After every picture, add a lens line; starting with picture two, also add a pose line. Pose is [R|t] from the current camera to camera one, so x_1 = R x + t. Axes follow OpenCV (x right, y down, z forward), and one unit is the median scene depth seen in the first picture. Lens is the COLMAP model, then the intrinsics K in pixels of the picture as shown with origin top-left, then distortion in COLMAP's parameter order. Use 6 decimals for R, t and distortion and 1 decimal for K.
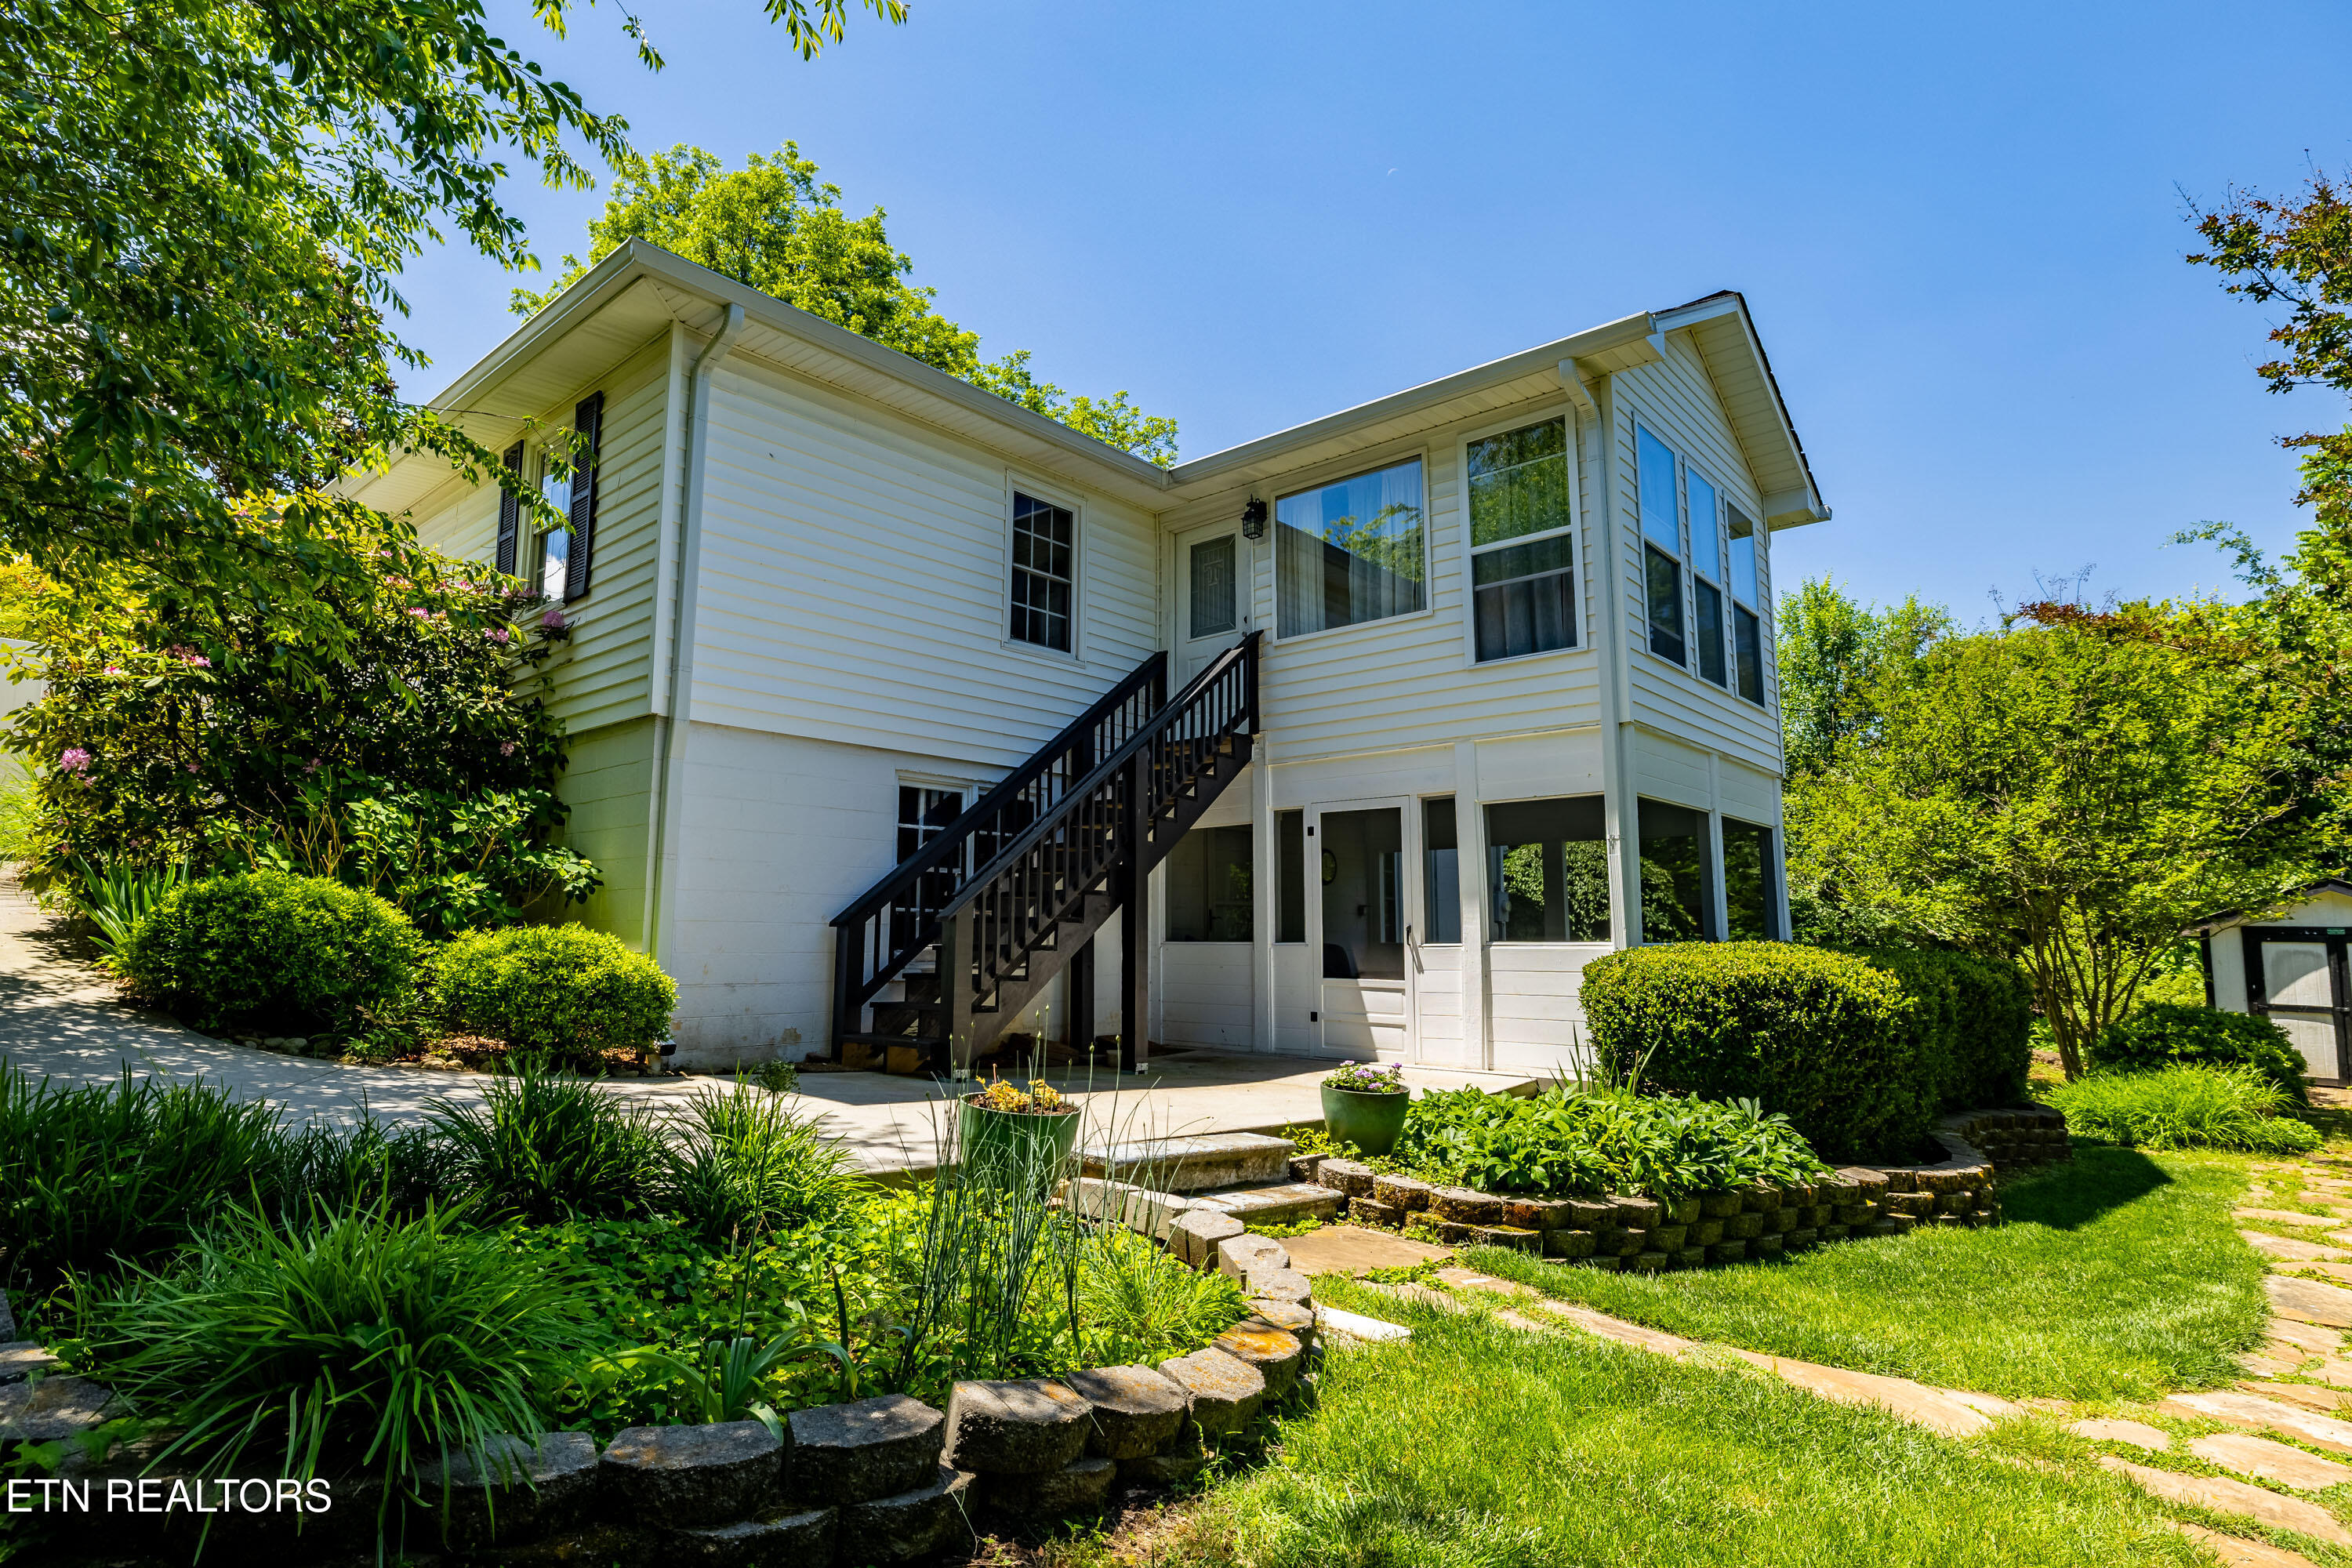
lens RADIAL K [[1242.9, 0, 1164.9], [0, 1242.9, 797.6], [0, 0, 1]] dist [0.000624, 0.000366]
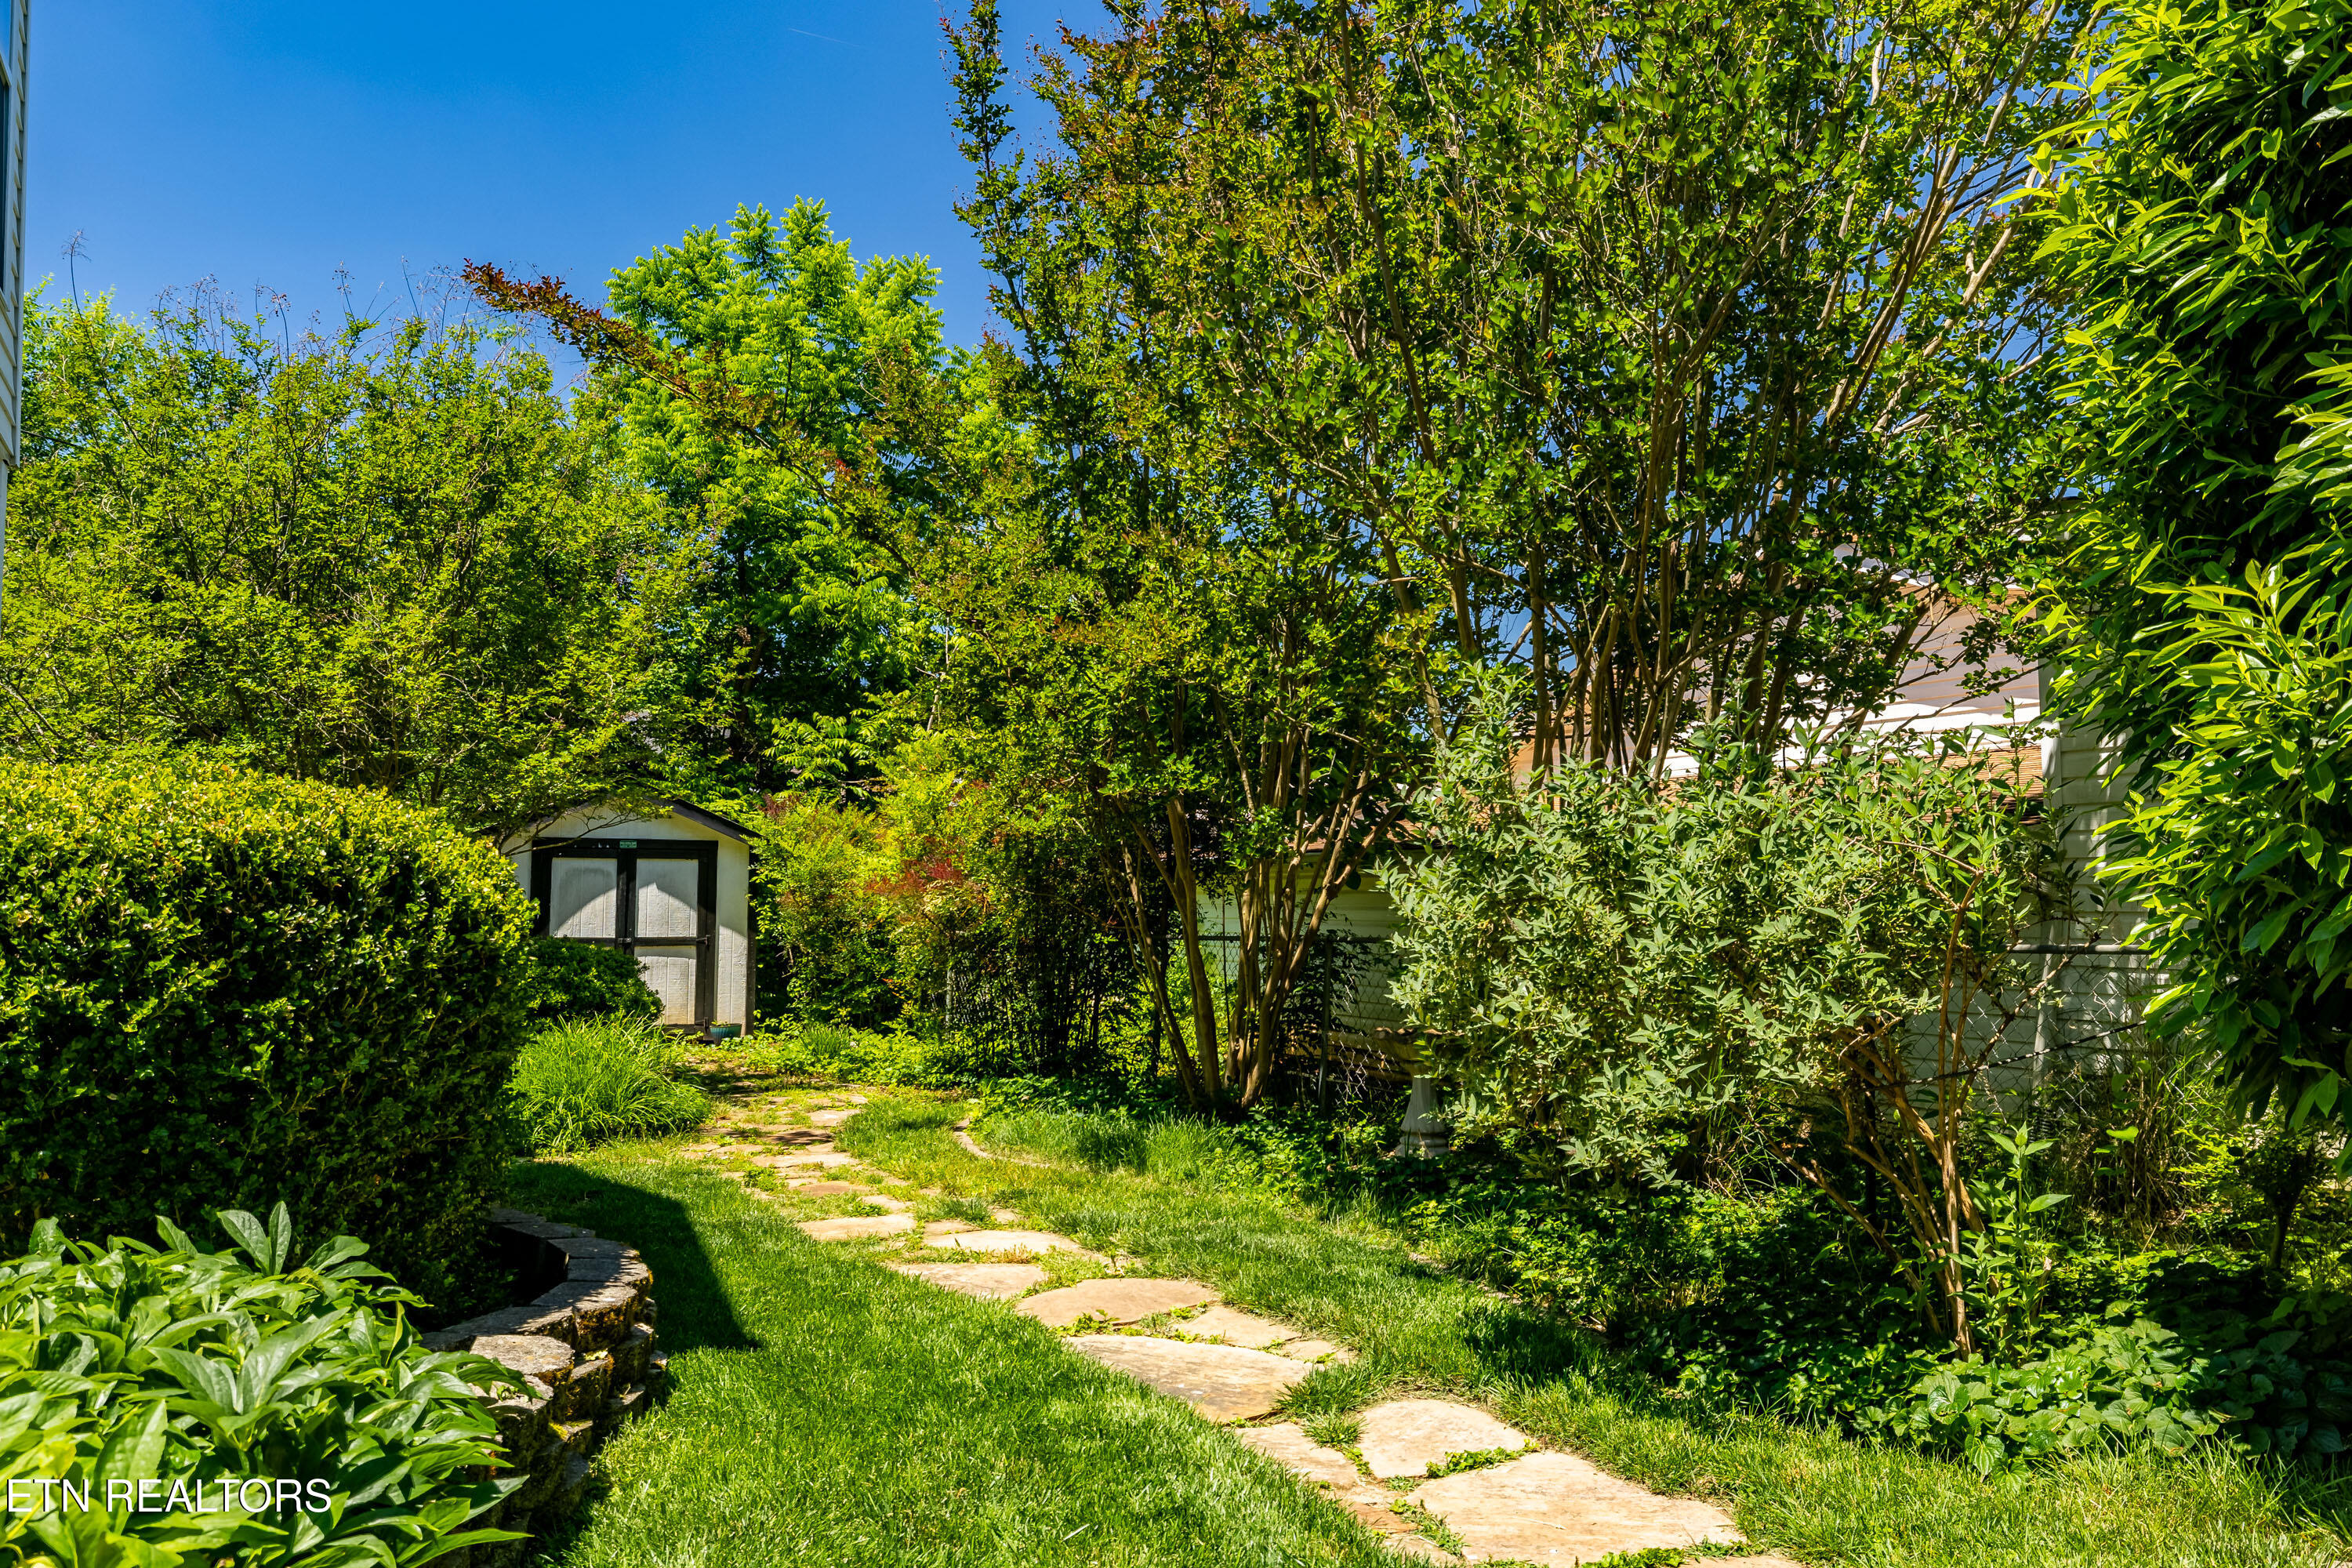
lens RADIAL K [[1632.2, 0, 1219.1], [0, 1632.2, 787.7], [0, 0, 1]] dist [0.004697, -0.008125]
pose [[0.324729, 0.051633, 0.944397, 0.100919], [-0.098317, 0.994942, -0.020590, 0.081651], [-0.940683, -0.086164, 0.328163, 0.440009]]
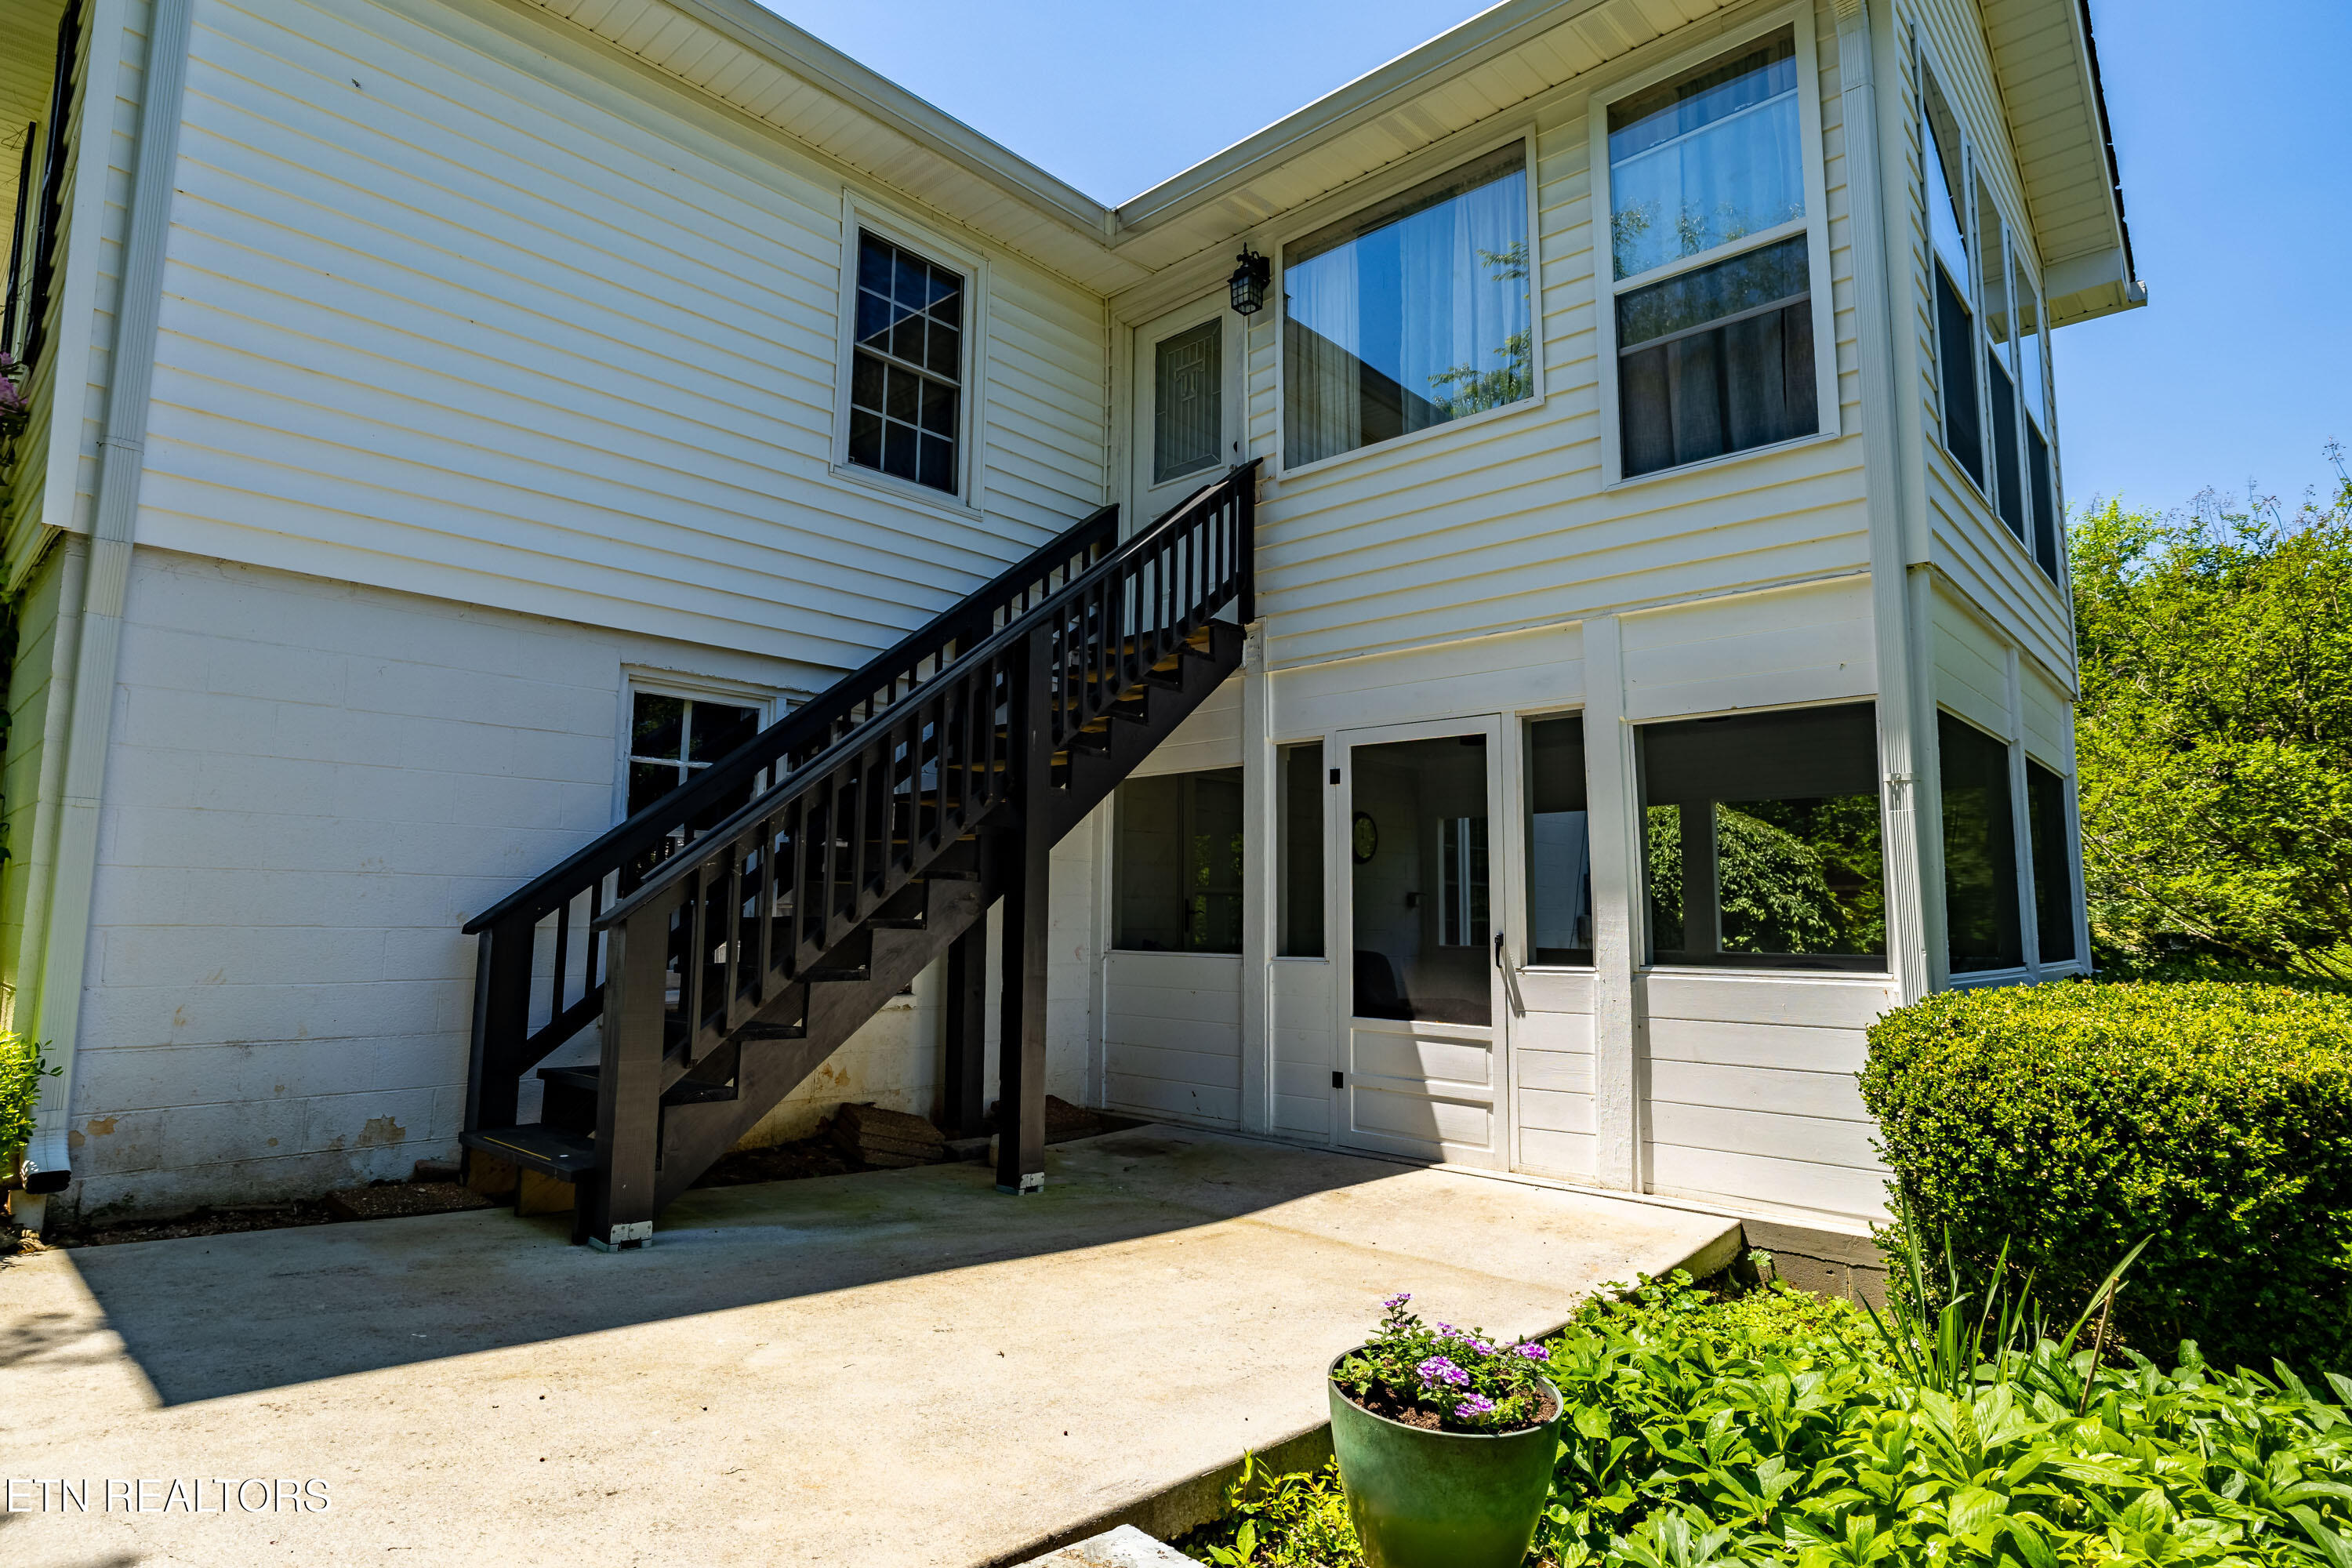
lens RADIAL K [[1242.9, 0, 1177.4], [0, 1242.9, 783.2], [0, 0, 1]] dist [0.000624, 0.000366]
pose [[0.999714, 0.004935, -0.023391, 0.055573], [-0.004777, 0.999965, 0.006837, 0.027400], [0.023424, -0.006723, 0.999703, 0.396224]]
